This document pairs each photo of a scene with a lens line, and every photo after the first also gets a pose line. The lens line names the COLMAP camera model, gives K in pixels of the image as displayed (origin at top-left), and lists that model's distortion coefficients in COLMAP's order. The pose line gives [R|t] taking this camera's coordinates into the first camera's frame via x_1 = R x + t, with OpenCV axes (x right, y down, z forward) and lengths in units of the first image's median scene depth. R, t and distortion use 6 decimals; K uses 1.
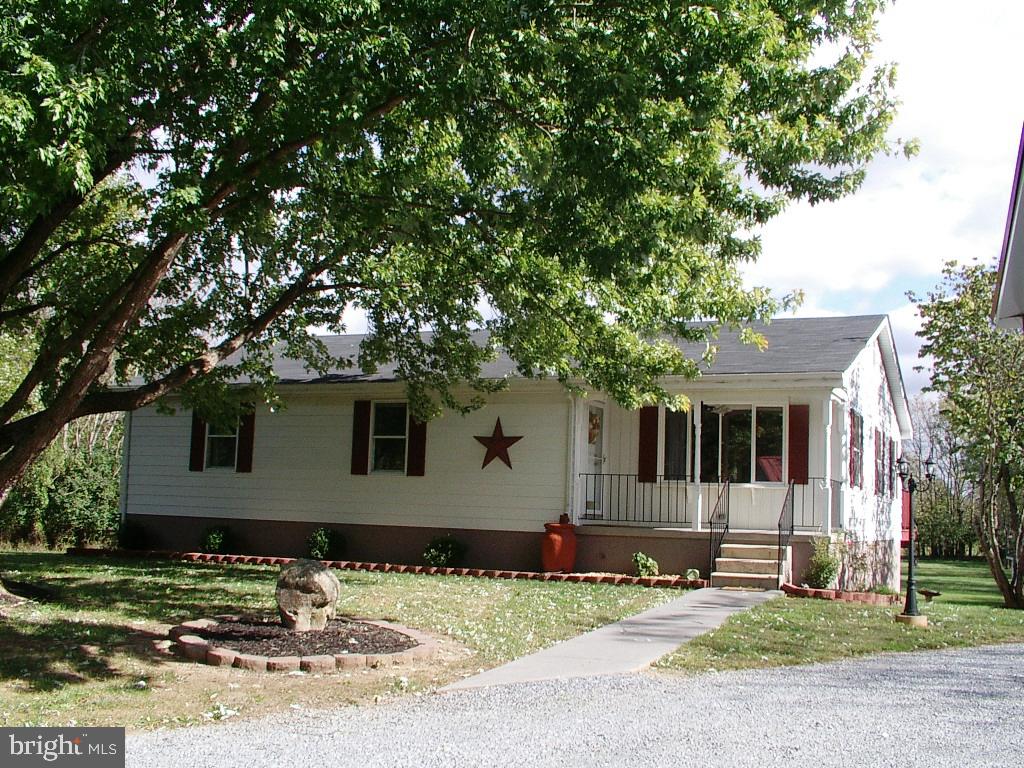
lens RADIAL K [[1108.5, 0, 513.4], [0, 1108.5, 400.8], [0, 0, 1]] dist [-0.186794, 0.314958]
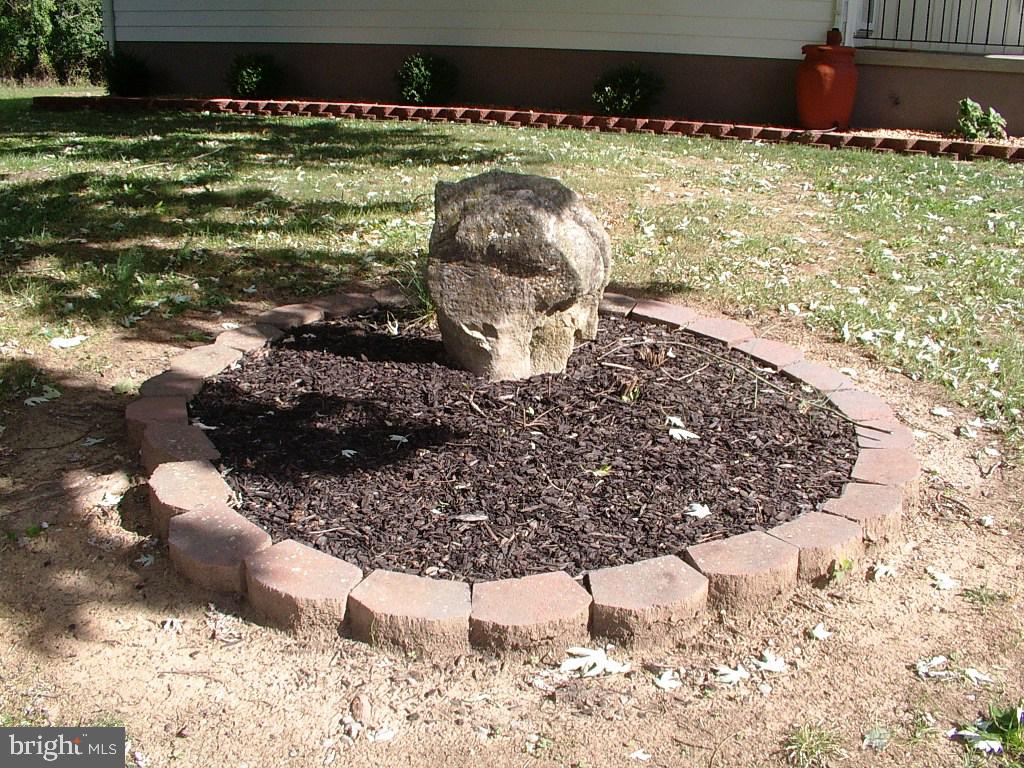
lens RADIAL K [[1144.9, 0, 541.7], [0, 1144.9, 384.1], [0, 0, 1]] dist [-0.143573, 0.063952]
pose [[0.999684, -0.002236, -0.025024, -0.103369], [0.012018, 0.917227, 0.398183, 0.038641], [0.022062, -0.398358, 0.916965, 0.393608]]
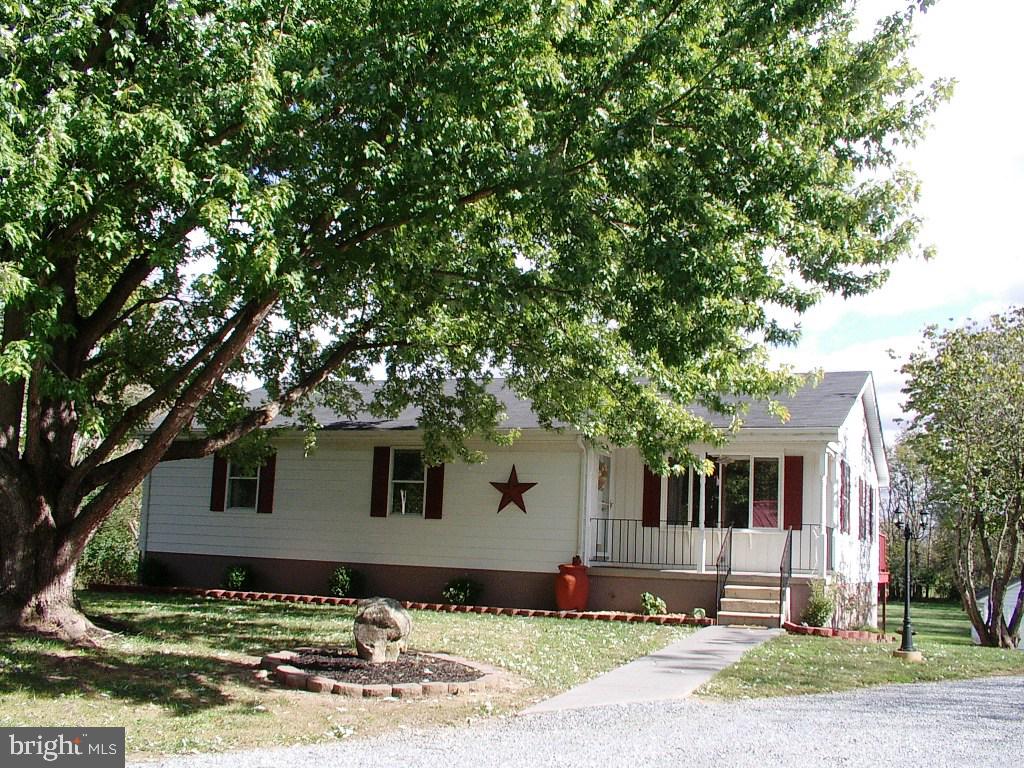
lens RADIAL K [[1108.5, 0, 513.4], [0, 1108.5, 400.8], [0, 0, 1]] dist [-0.186794, 0.314958]
pose [[0.999300, 0.013544, 0.034862, -0.058388], [-0.012348, 0.999336, -0.034290, -0.011302], [-0.035303, 0.033836, 0.998804, -0.075310]]
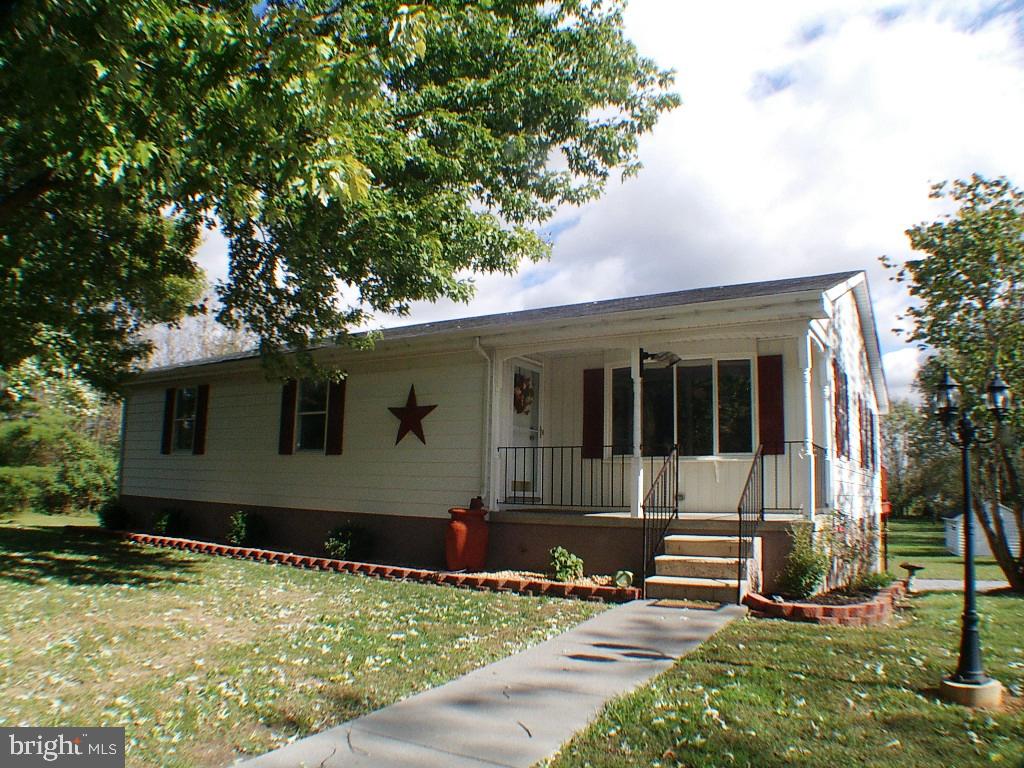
lens RADIAL K [[736.1, 0, 512.0], [0, 736.1, 384.0], [0, 0, 1]] dist [-0.231688, 0.091563]
pose [[0.992999, -0.029198, -0.114457, 0.144495], [0.023507, 0.998434, -0.050762, 0.050982], [0.115760, 0.047716, 0.992130, 0.501785]]
